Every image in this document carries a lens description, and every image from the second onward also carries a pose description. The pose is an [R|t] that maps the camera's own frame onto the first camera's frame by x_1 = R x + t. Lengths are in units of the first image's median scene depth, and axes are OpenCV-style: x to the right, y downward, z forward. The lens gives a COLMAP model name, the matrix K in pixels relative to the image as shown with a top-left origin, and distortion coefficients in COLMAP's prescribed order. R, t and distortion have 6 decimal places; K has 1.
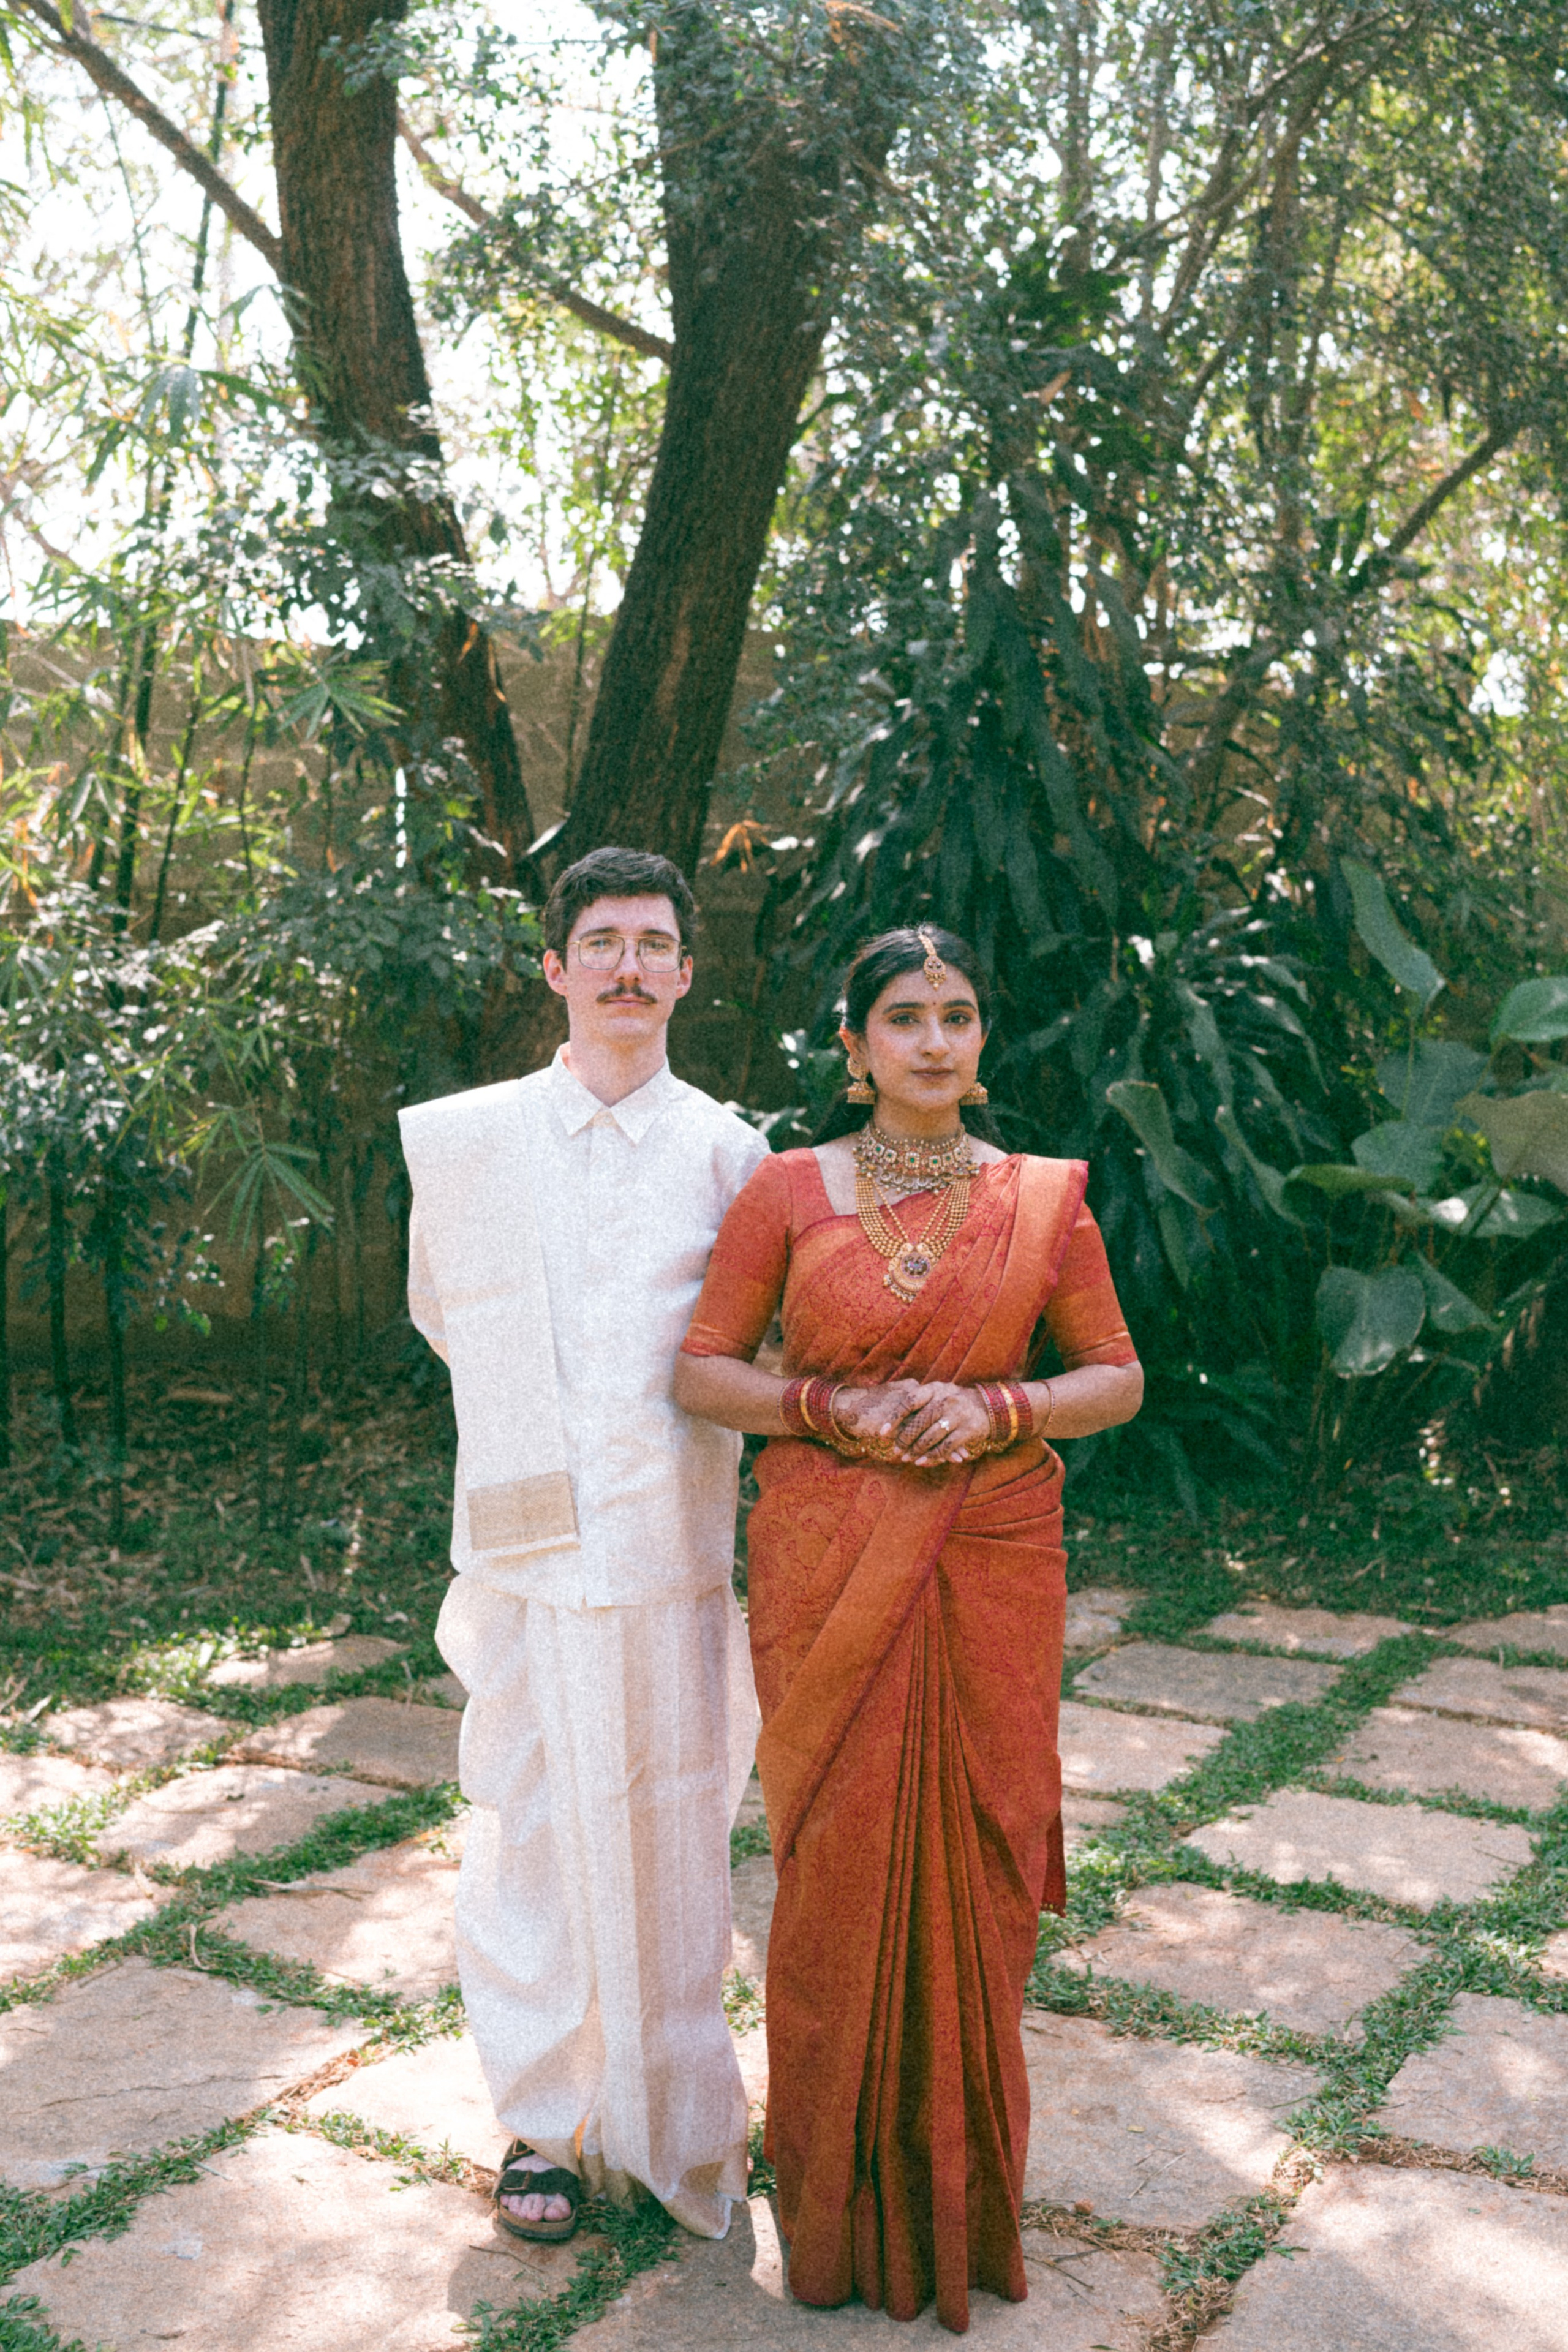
lens RADIAL K [[2226.2, 0, 782.9], [0, 2226.2, 1141.2], [0, 0, 1]] dist [-0.126971, 0.100228]
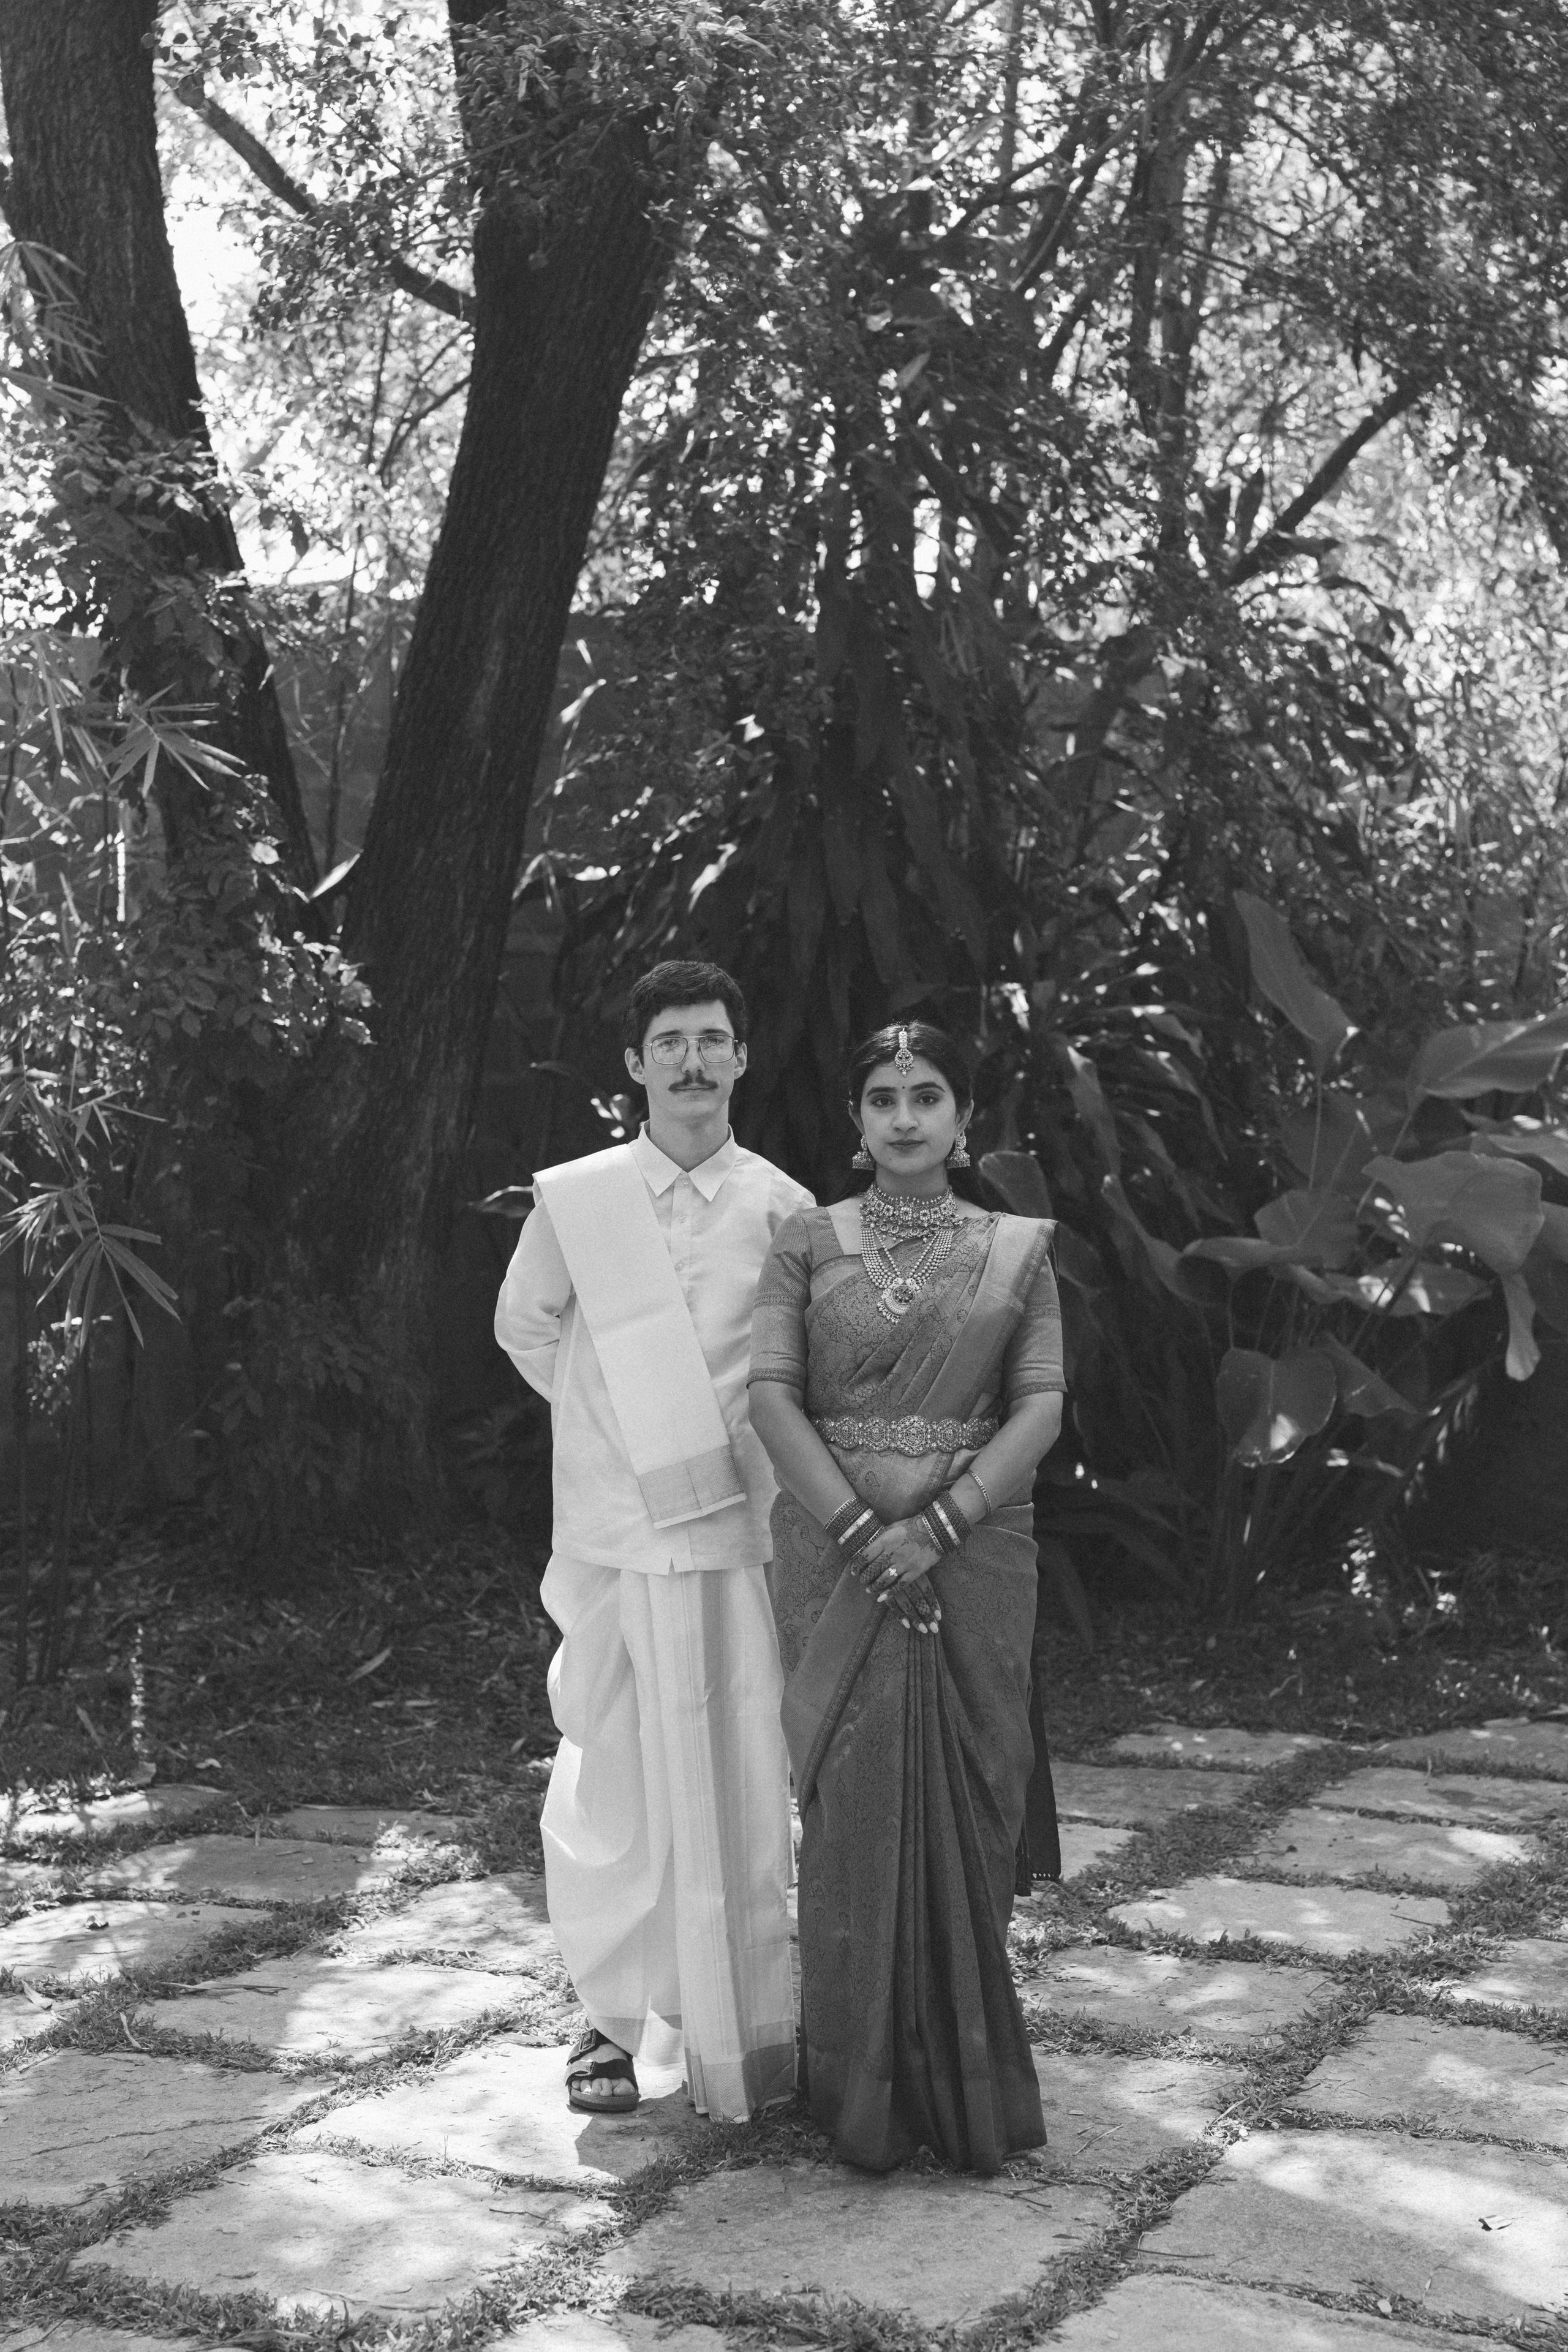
lens RADIAL K [[3304.7, 0, 784.6], [0, 3304.7, 1125.7], [0, 0, 1]] dist [0.037765, 0.056076]
pose [[0.994263, -0.012987, 0.106169, -0.086775], [0.016739, 0.999264, -0.034527, 0.009964], [-0.105643, 0.036106, 0.993748, -0.370858]]
